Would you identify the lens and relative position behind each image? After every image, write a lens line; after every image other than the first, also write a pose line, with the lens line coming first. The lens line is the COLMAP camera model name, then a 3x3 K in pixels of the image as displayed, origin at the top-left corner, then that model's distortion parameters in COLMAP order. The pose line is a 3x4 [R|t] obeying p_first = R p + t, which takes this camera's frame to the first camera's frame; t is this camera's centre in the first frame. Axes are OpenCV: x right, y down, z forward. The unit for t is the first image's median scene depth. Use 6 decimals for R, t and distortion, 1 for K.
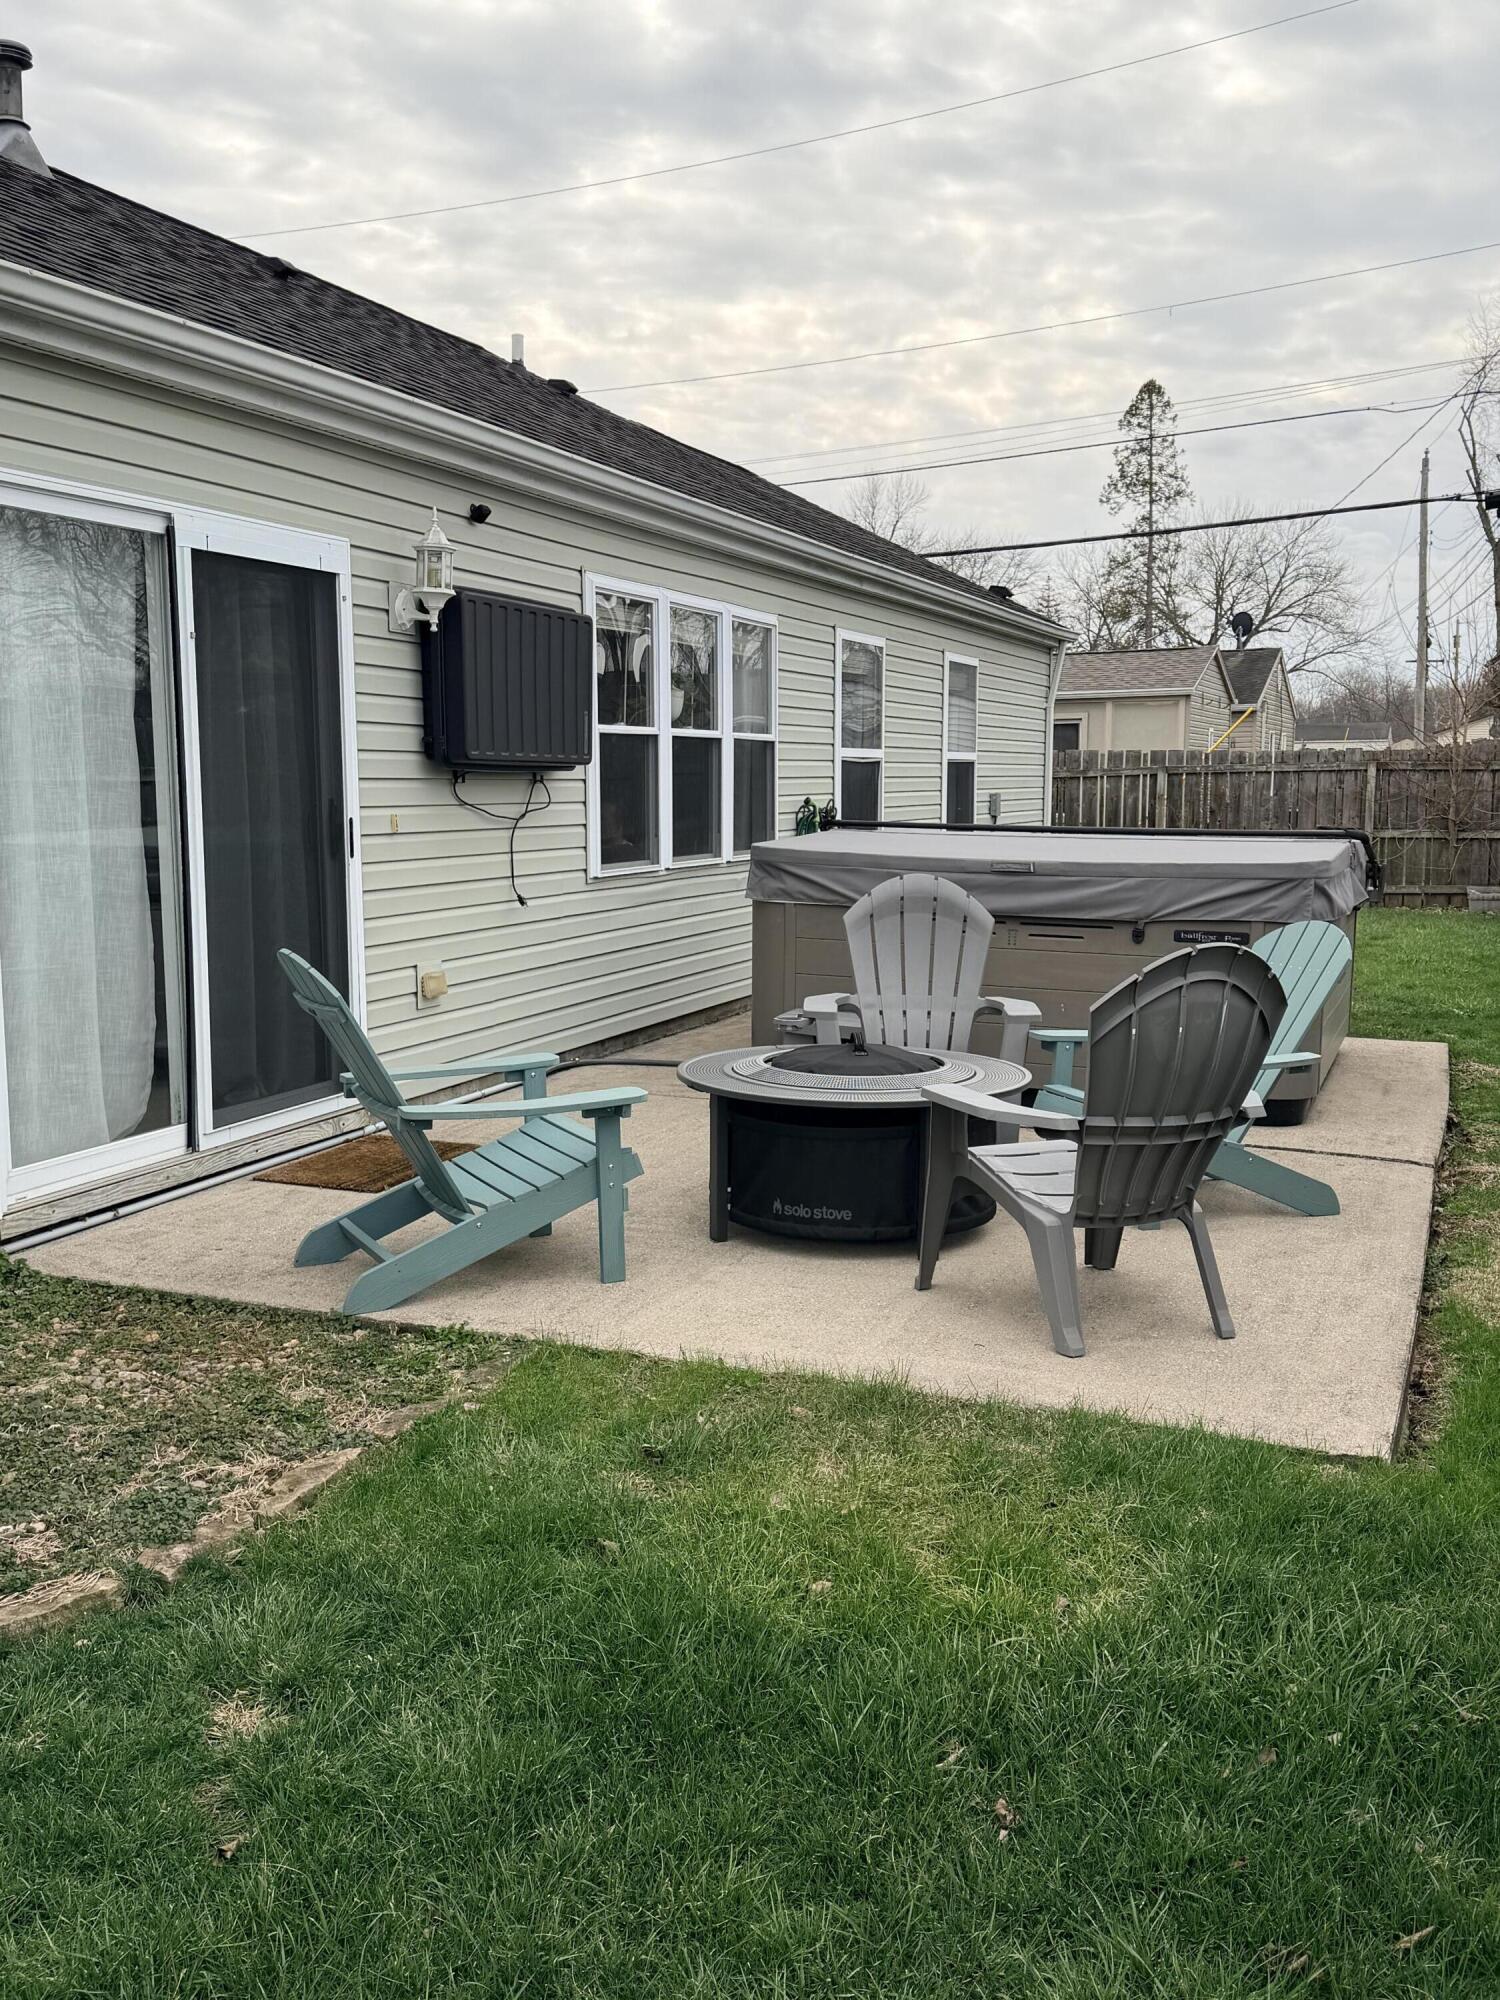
lens RADIAL K [[1858.9, 0, 751.3], [0, 1858.9, 1001.9], [0, 0, 1]] dist [0.004226, 0.000000]
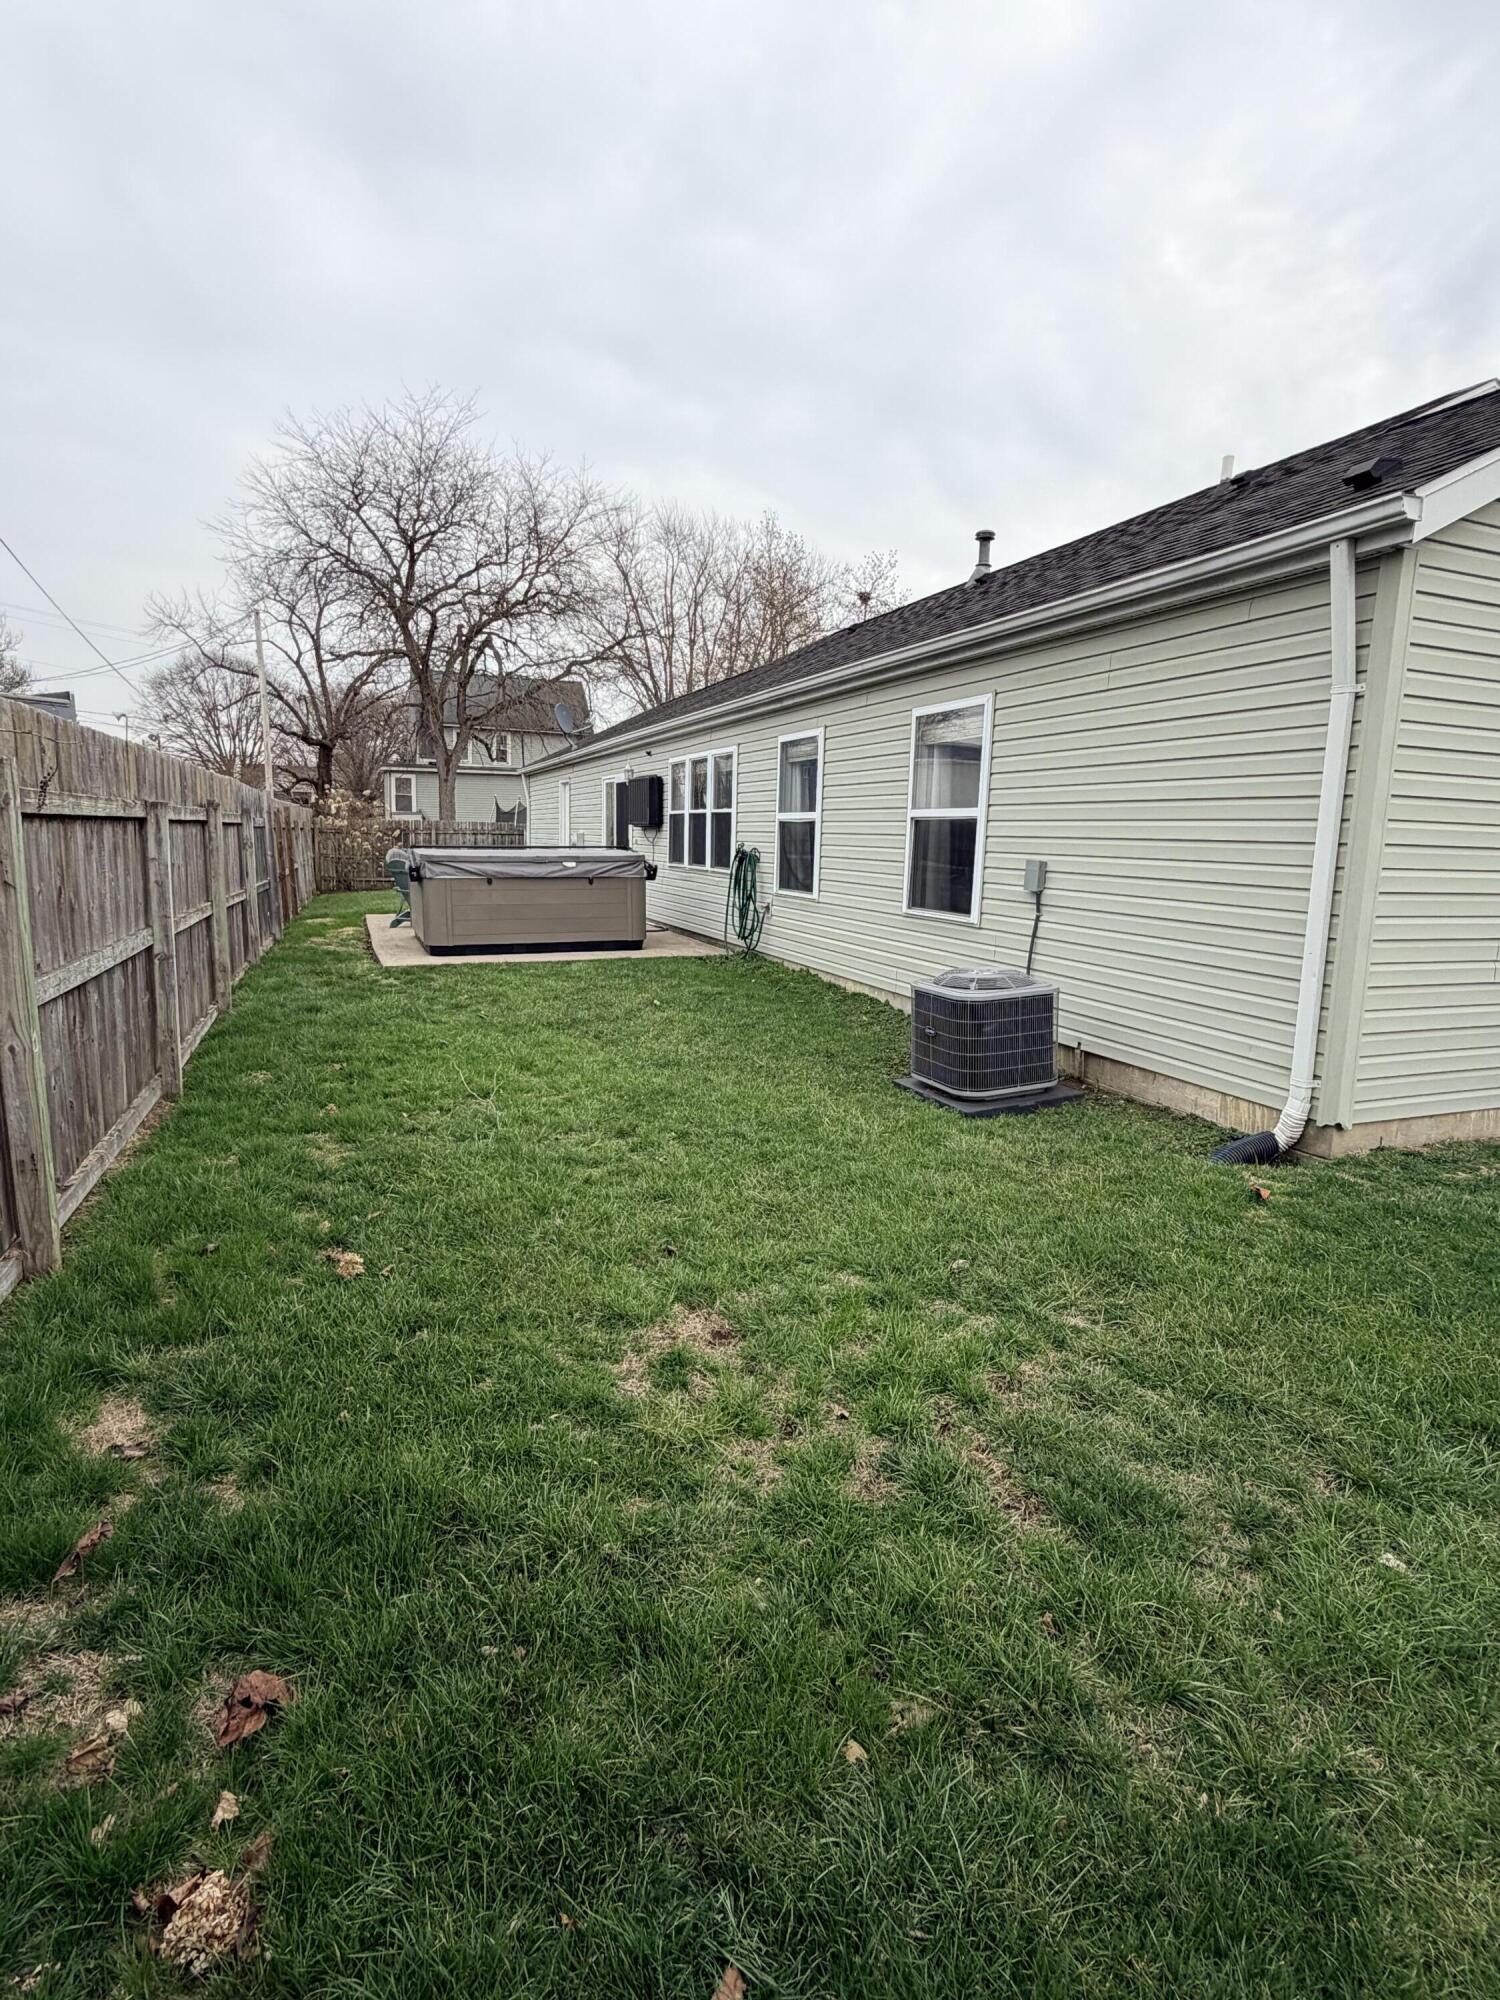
lens RADIAL K [[995.8, 0, 750.8], [0, 995.8, 996.6], [0, 0, 1]] dist [0.000466, 0.000007]
pose [[-0.729397, 0.080262, -0.679366, 0.729192], [-0.121646, 0.962049, 0.244264, -0.215891], [0.673188, 0.260808, -0.691952, 1.816957]]
